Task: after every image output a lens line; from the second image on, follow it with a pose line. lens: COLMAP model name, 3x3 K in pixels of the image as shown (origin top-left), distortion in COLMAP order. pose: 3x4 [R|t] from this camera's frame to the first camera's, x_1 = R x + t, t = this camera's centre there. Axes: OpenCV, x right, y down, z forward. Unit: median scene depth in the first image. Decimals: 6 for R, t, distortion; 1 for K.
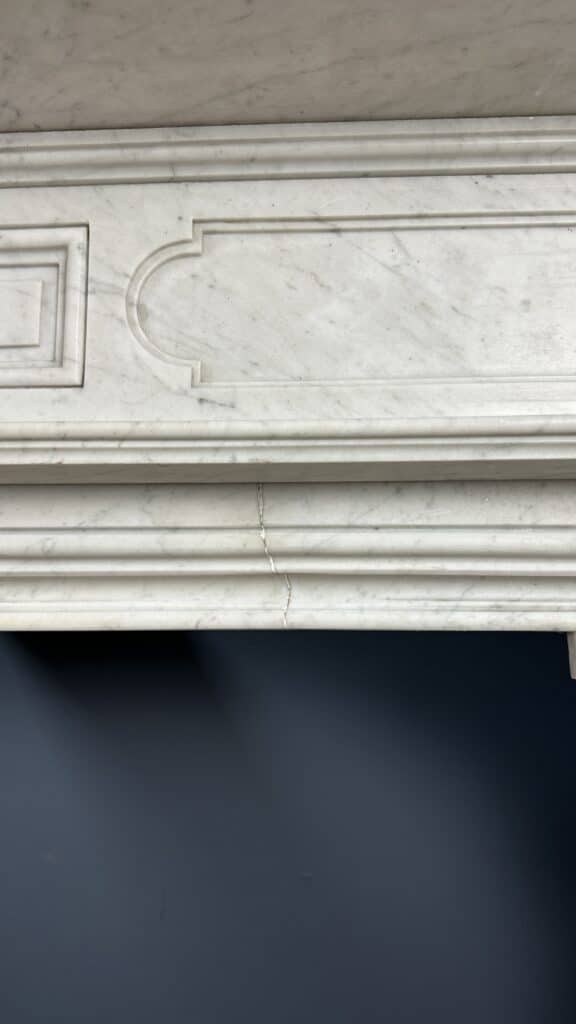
lens RADIAL K [[719.6, 0, 291.1], [0, 719.6, 510.1], [0, 0, 1]] dist [0.128695, -0.229856]
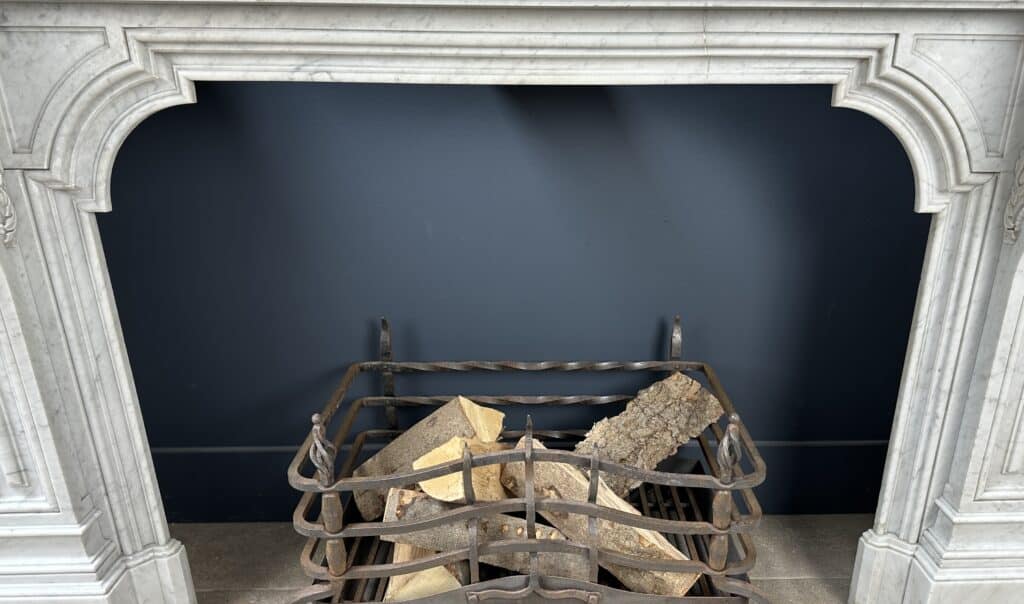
lens RADIAL K [[792.9, 0, 567.9], [0, 792.9, 406.9], [0, 0, 1]] dist [0.023734, -0.021796]
pose [[0.997348, -0.025814, 0.068056, -0.658255], [-0.016057, 0.833930, 0.551636, -0.361087], [-0.070994, -0.551266, 0.831304, -1.597217]]
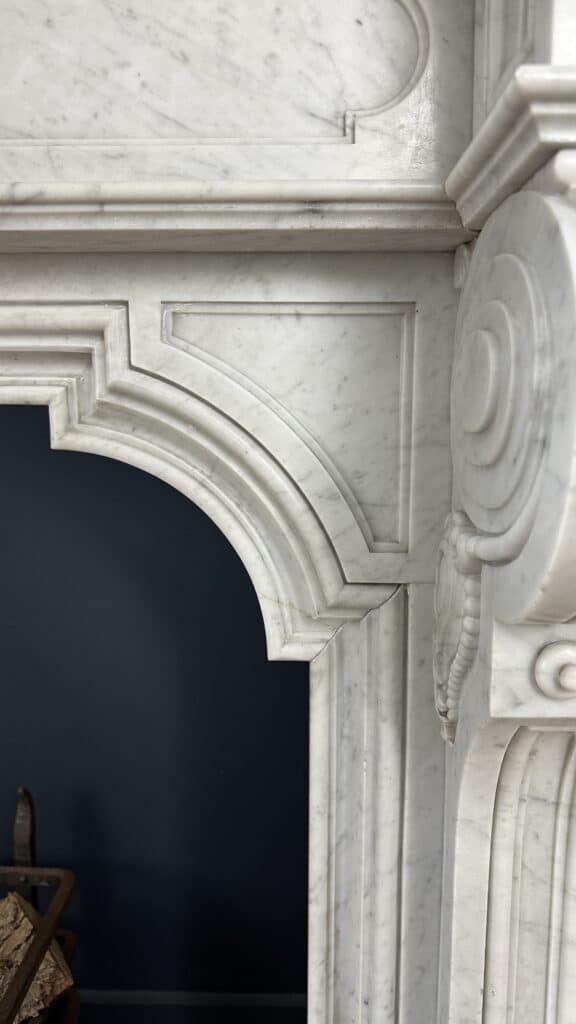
lens RADIAL K [[733.1, 0, 288.7], [0, 733.1, 510.9], [0, 0, 1]] dist [0.069490, -0.127115]
pose [[0.999873, -0.002211, 0.015783, 0.778879], [-0.002511, 0.956117, 0.292973, -0.001786], [-0.015738, -0.292975, 0.955990, -0.087530]]
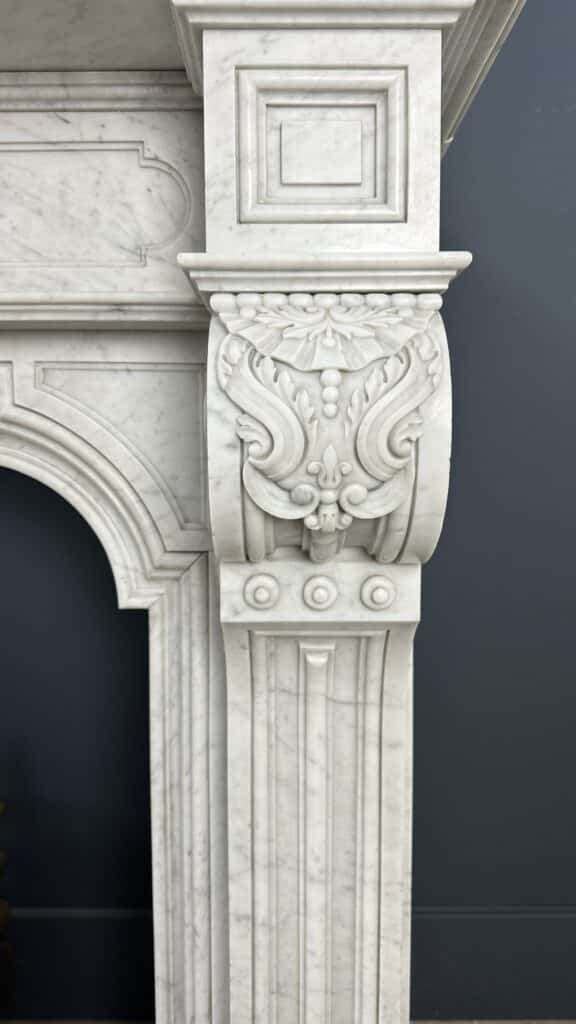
lens RADIAL K [[733.1, 0, 288.7], [0, 733.1, 510.9], [0, 0, 1]] dist [0.069490, -0.127115]
pose [[0.999422, -0.006860, 0.033282, 1.104947], [-0.002187, 0.964398, 0.264447, -0.090582], [-0.033911, -0.264367, 0.963826, -0.619397]]
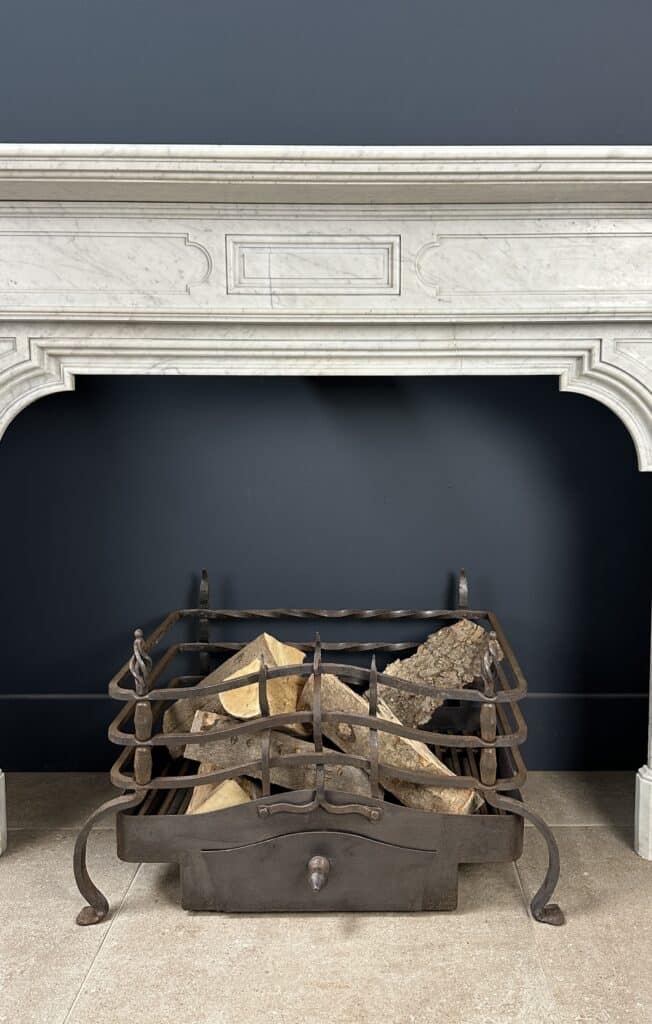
lens RADIAL K [[832.4, 0, 378.5], [0, 832.4, 447.9], [0, 0, 1]] dist [0.148856, -0.255241]
pose [[0.999226, -0.004883, 0.039042, -0.498870], [-0.005074, 0.967994, 0.250923, -0.411875], [-0.039018, -0.250927, 0.967219, -2.426641]]
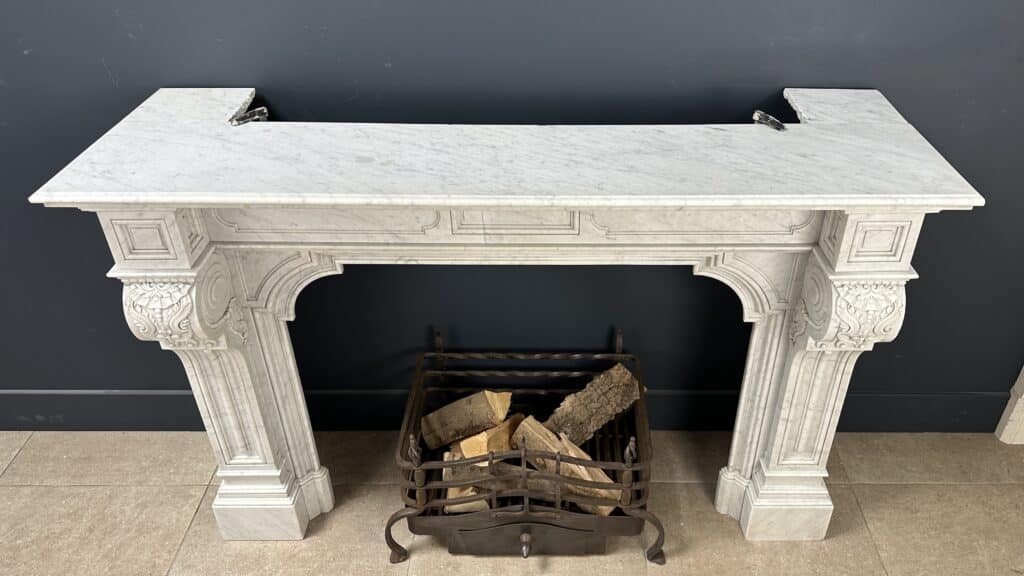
lens RADIAL K [[771.6, 0, 553.6], [0, 771.6, 287.4], [0, 0, 1]] dist [0.152633, -0.318395]
pose [[0.999312, -0.020578, 0.030856, -0.552359], [-0.006657, 0.718940, 0.695041, -2.890254], [-0.036486, -0.694768, 0.718308, -2.261789]]
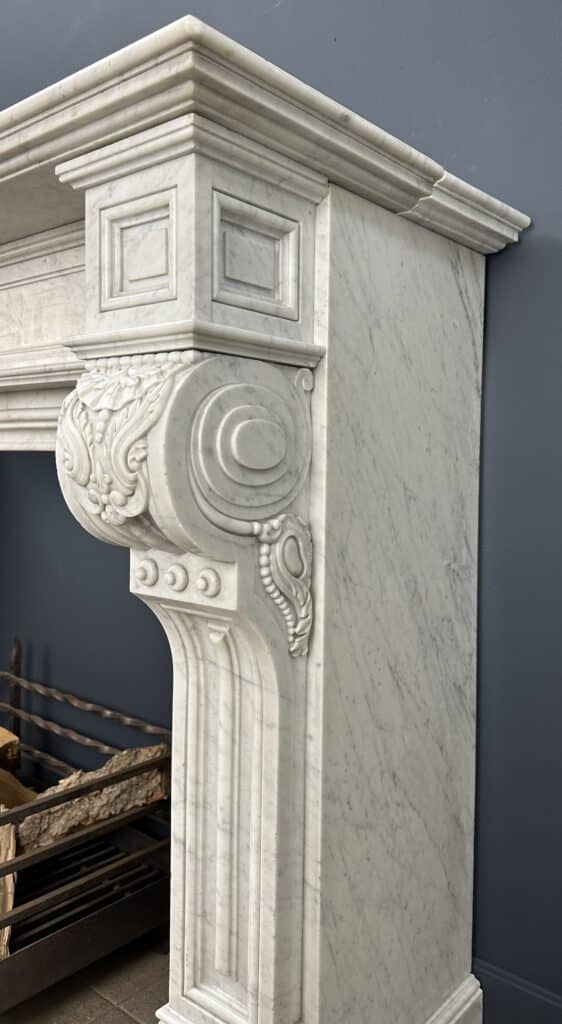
lens RADIAL K [[787.7, 0, 307.9], [0, 787.7, 488.5], [0, 0, 1]] dist [0.071085, -0.105261]
pose [[0.791024, 0.032745, -0.610908, 2.599740], [0.089977, 0.981481, 0.169113, -0.085915], [0.605132, -0.188741, 0.773429, -0.581738]]
